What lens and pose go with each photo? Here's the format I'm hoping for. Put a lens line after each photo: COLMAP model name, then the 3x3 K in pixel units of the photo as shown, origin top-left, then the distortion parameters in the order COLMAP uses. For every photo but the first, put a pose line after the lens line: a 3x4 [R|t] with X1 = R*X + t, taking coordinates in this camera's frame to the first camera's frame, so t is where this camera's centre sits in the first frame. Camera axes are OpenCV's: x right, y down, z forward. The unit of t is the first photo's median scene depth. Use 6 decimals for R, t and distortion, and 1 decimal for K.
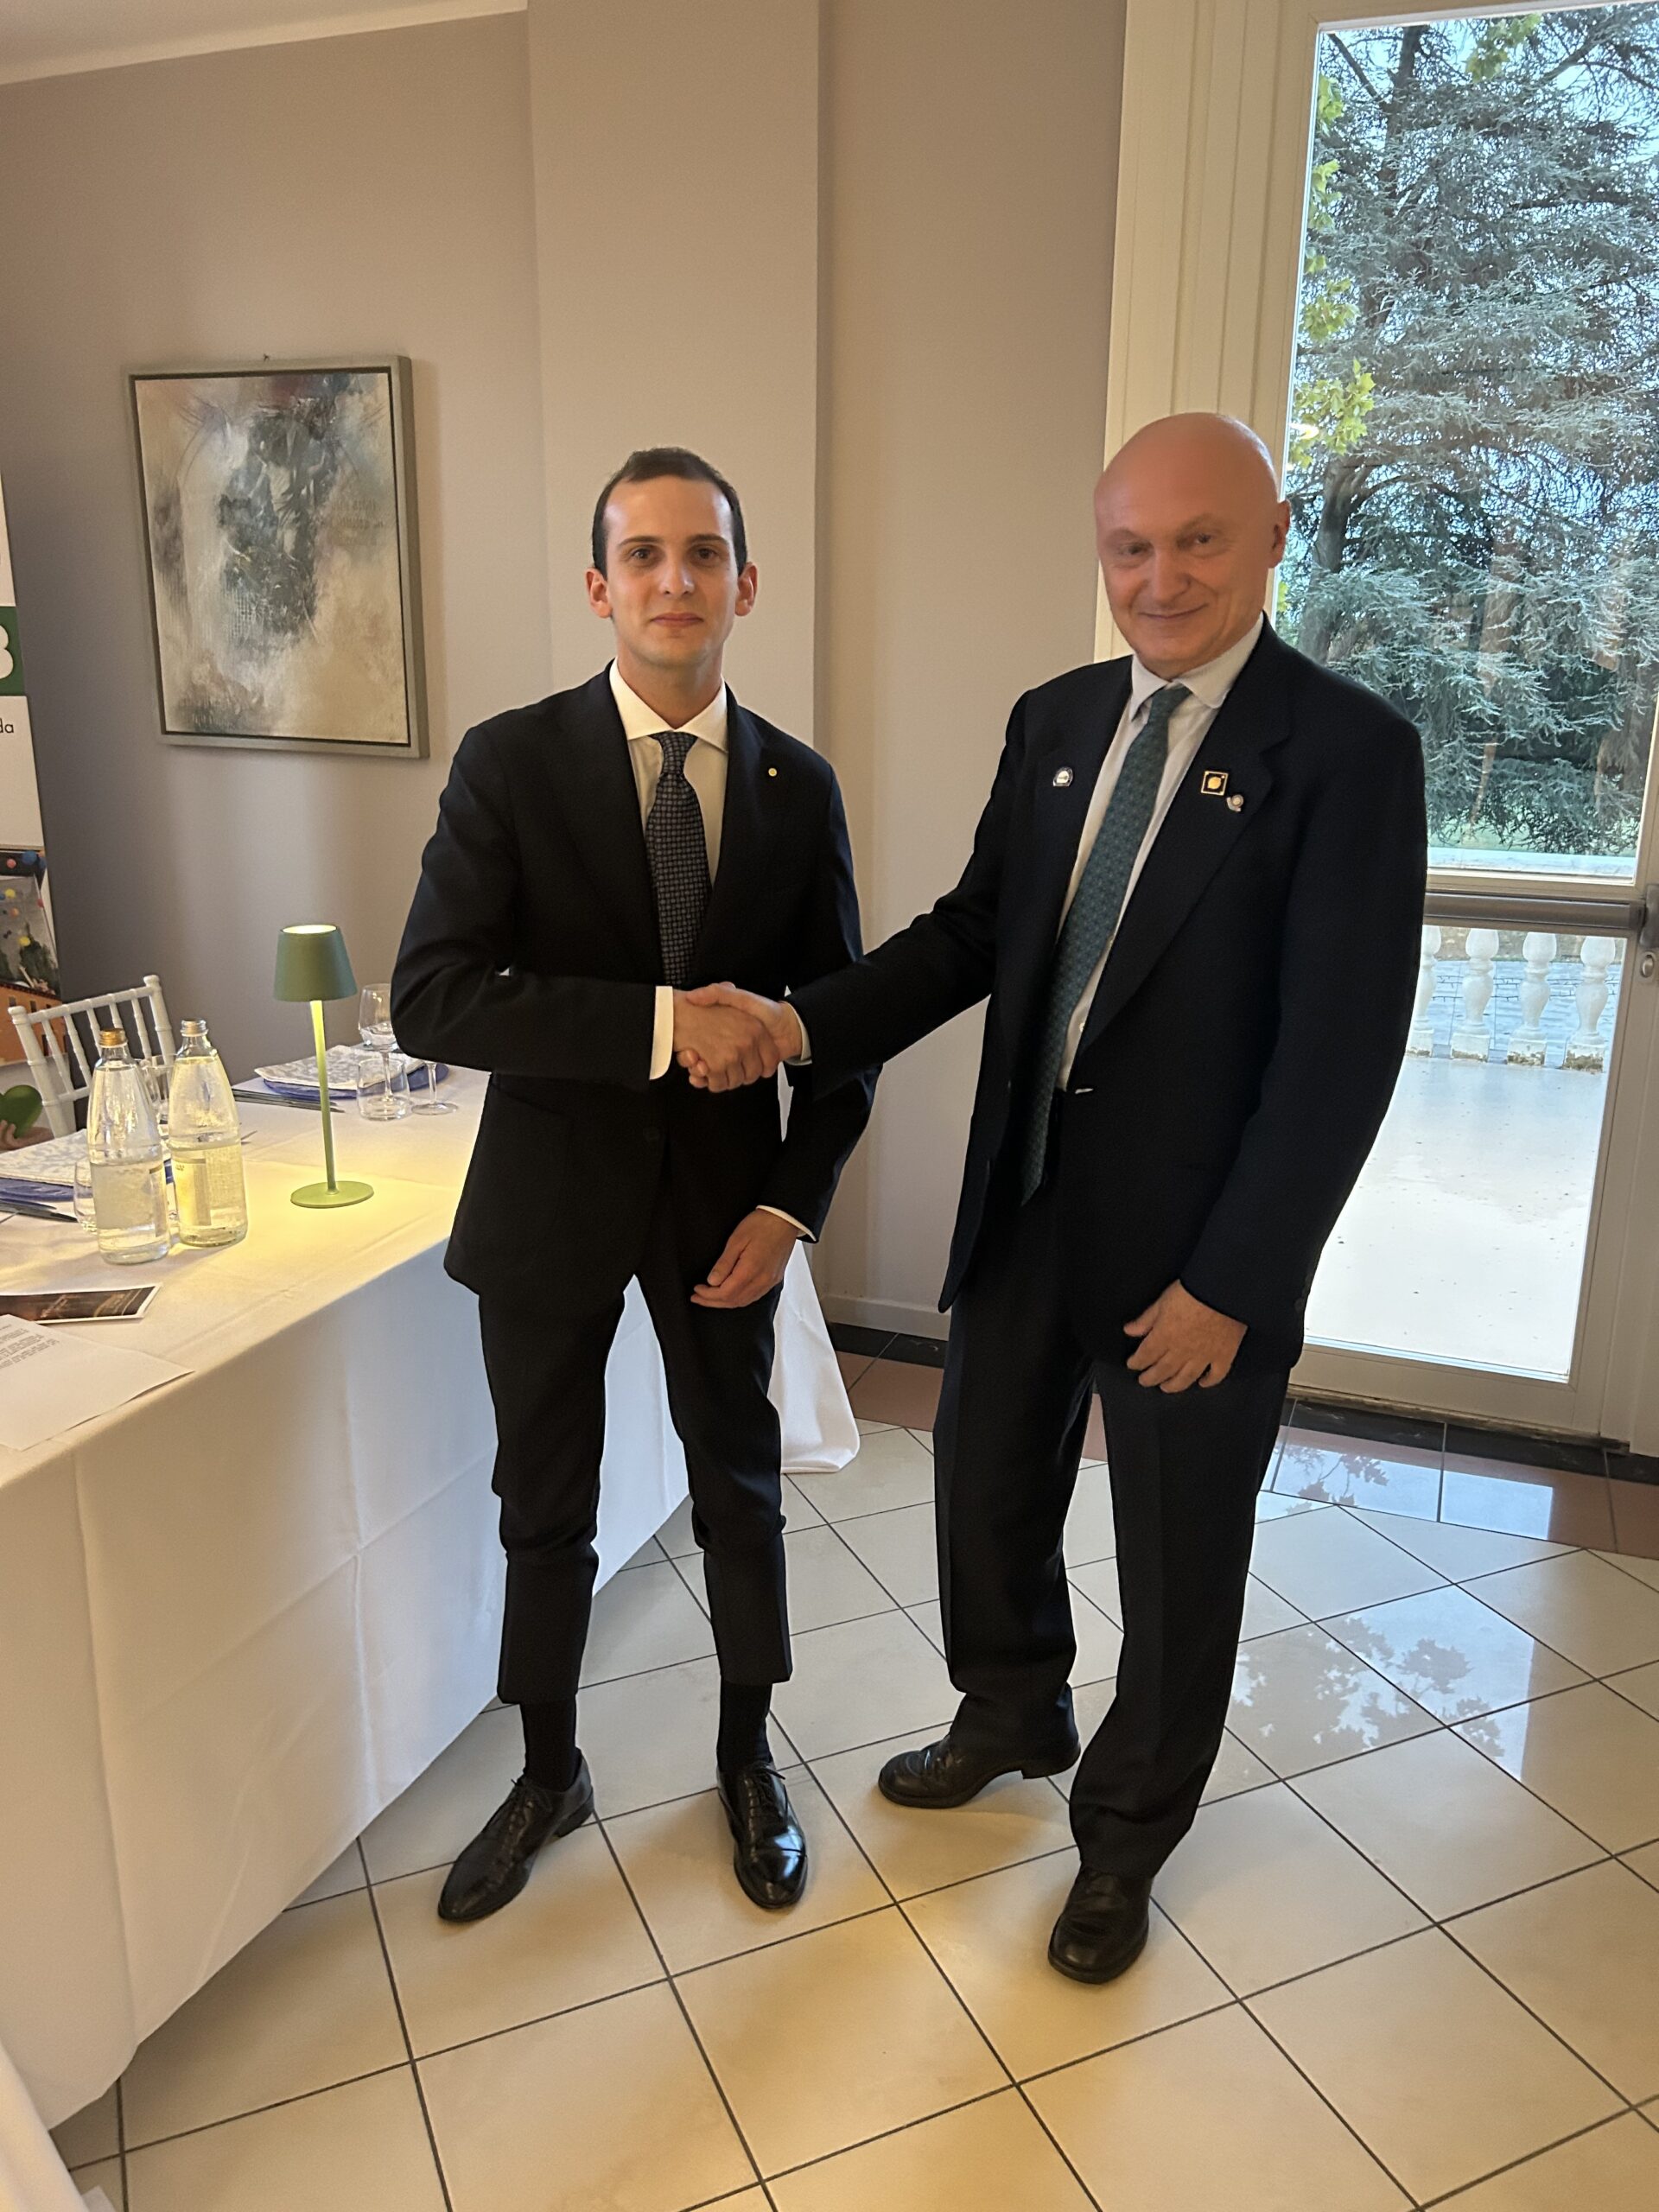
lens RADIAL K [[1617.4, 0, 819.3], [0, 1617.4, 1087.4], [0, 0, 1]] dist [0.021403, -0.017617]
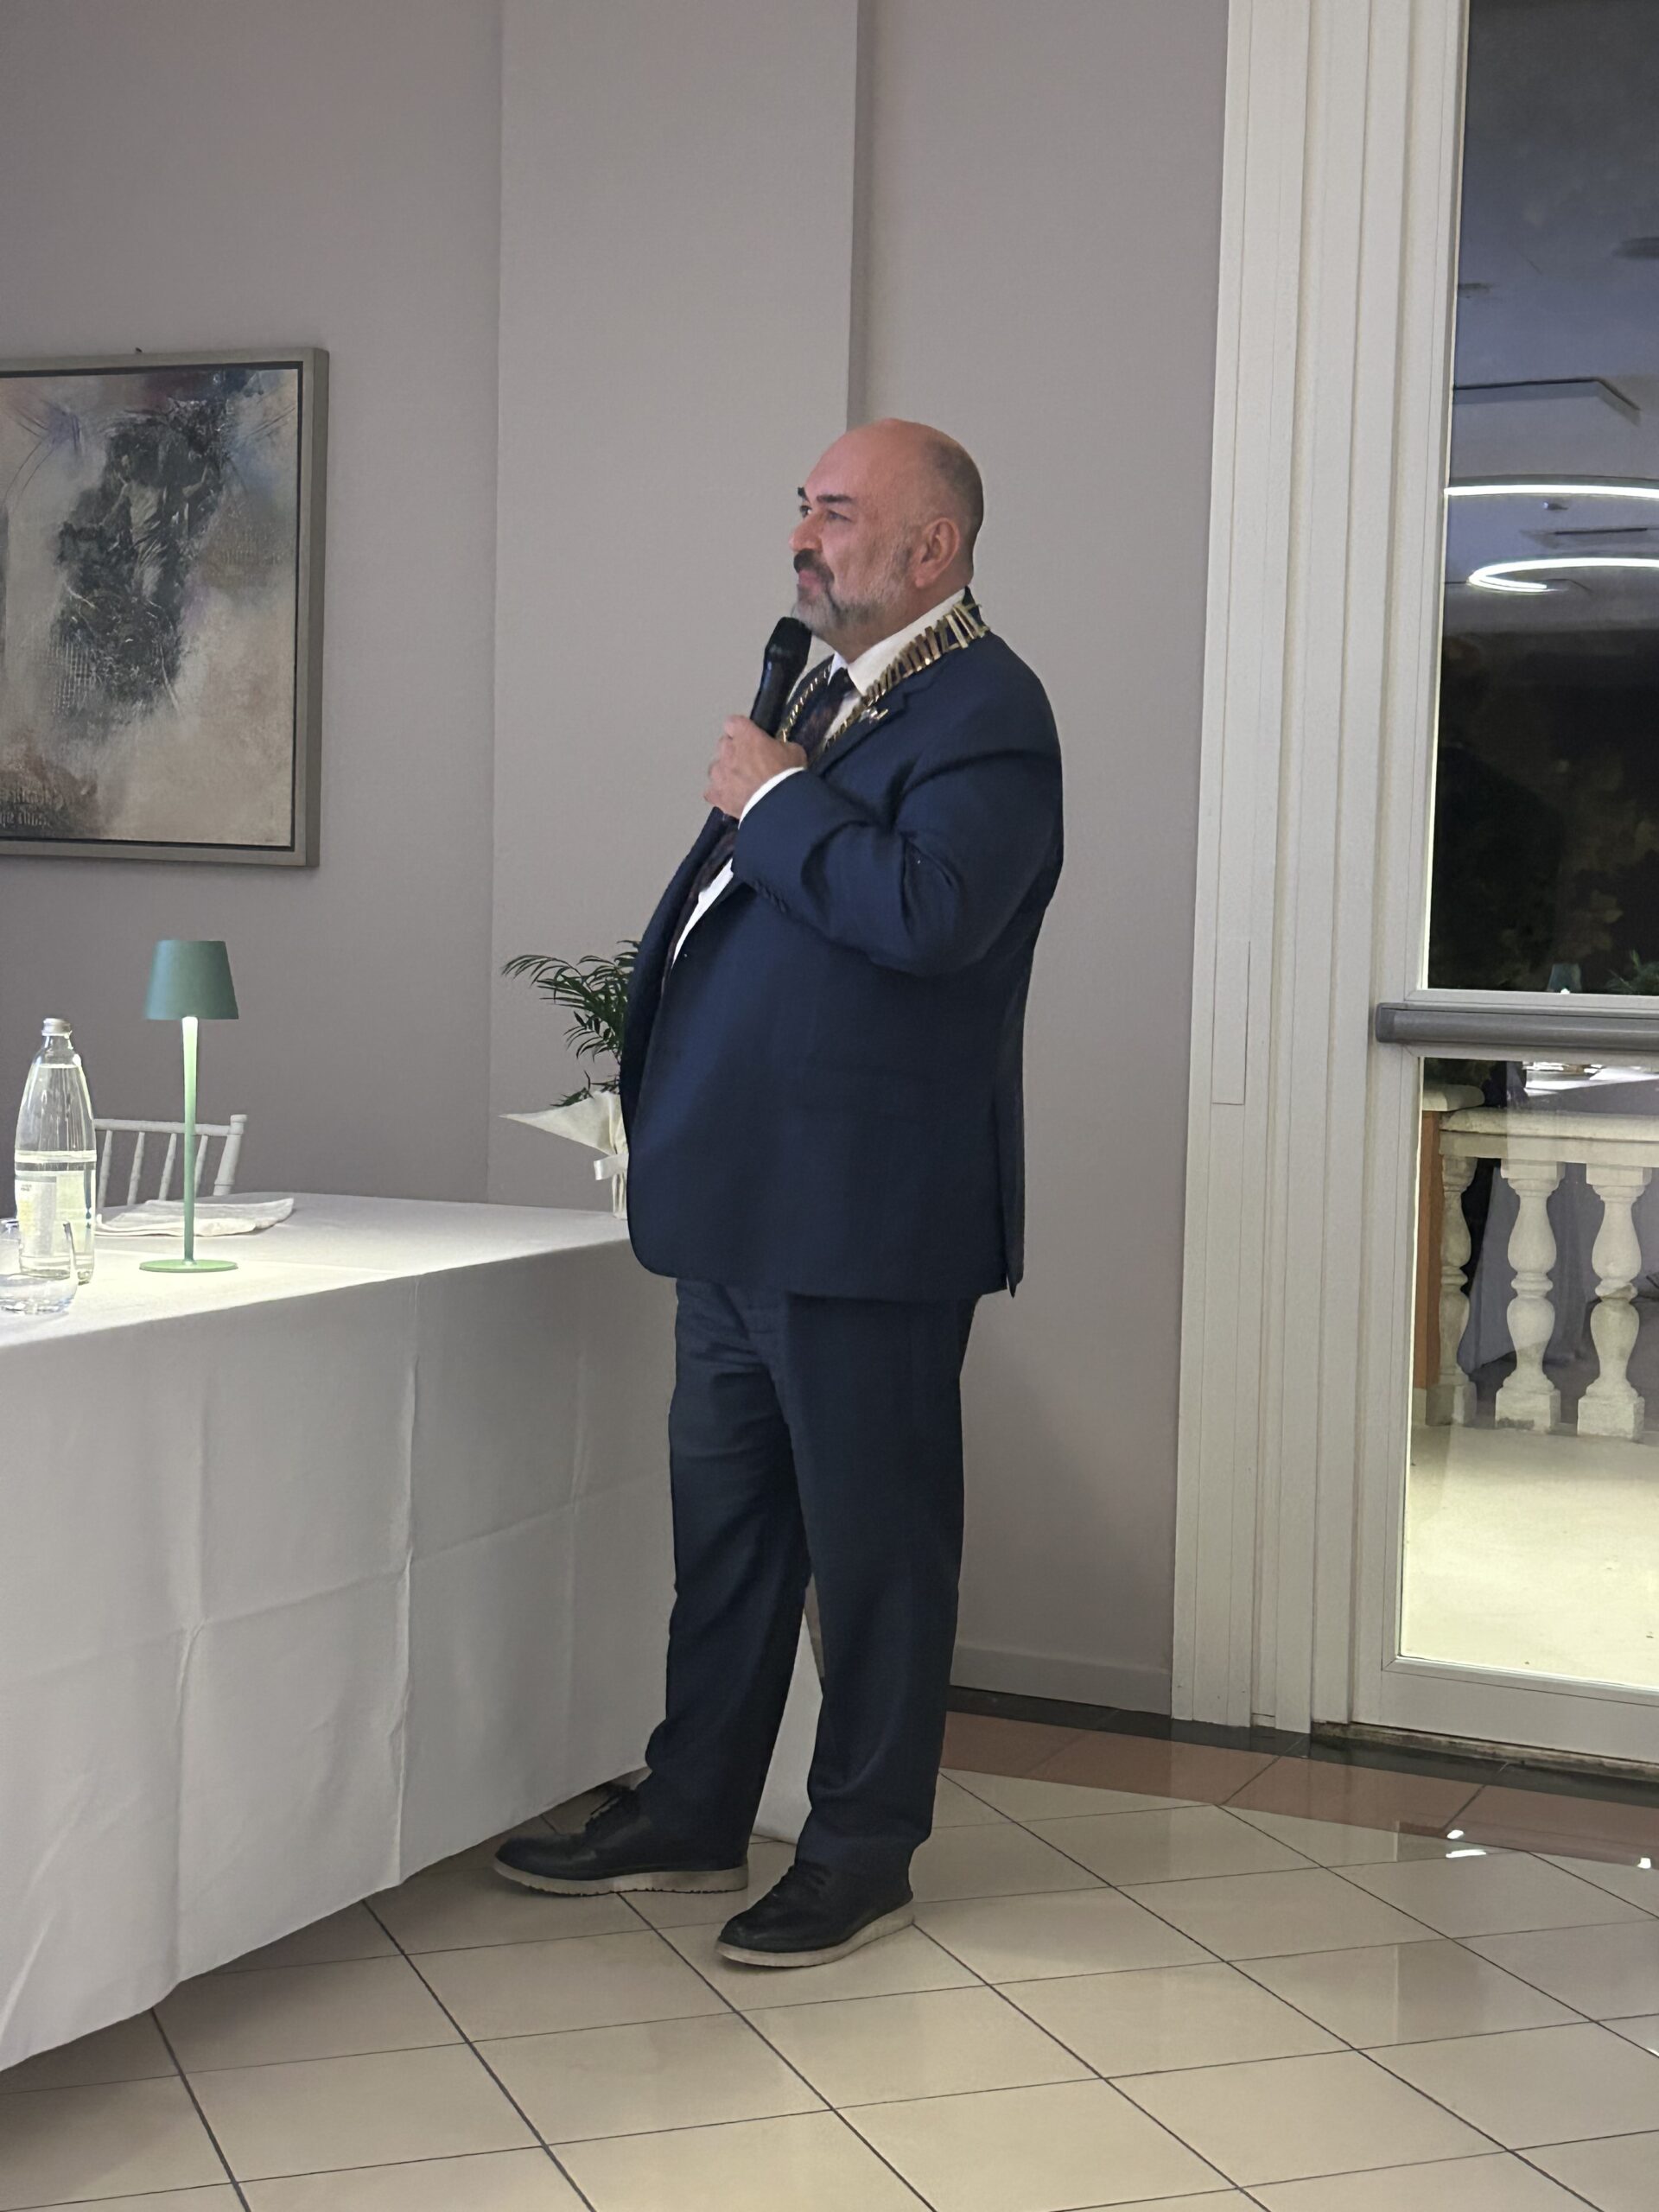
lens RADIAL K [[3138.3, 0, 831.2], [0, 3138.3, 1122.5], [0, 0, 1]] dist [0.031352, 0.000000]
pose [[0.998292, 0.020651, -0.054645, 0.067292], [-0.031279, 0.978997, -0.201462, 0.185247], [0.049337, 0.202828, 0.977971, -0.338901]]
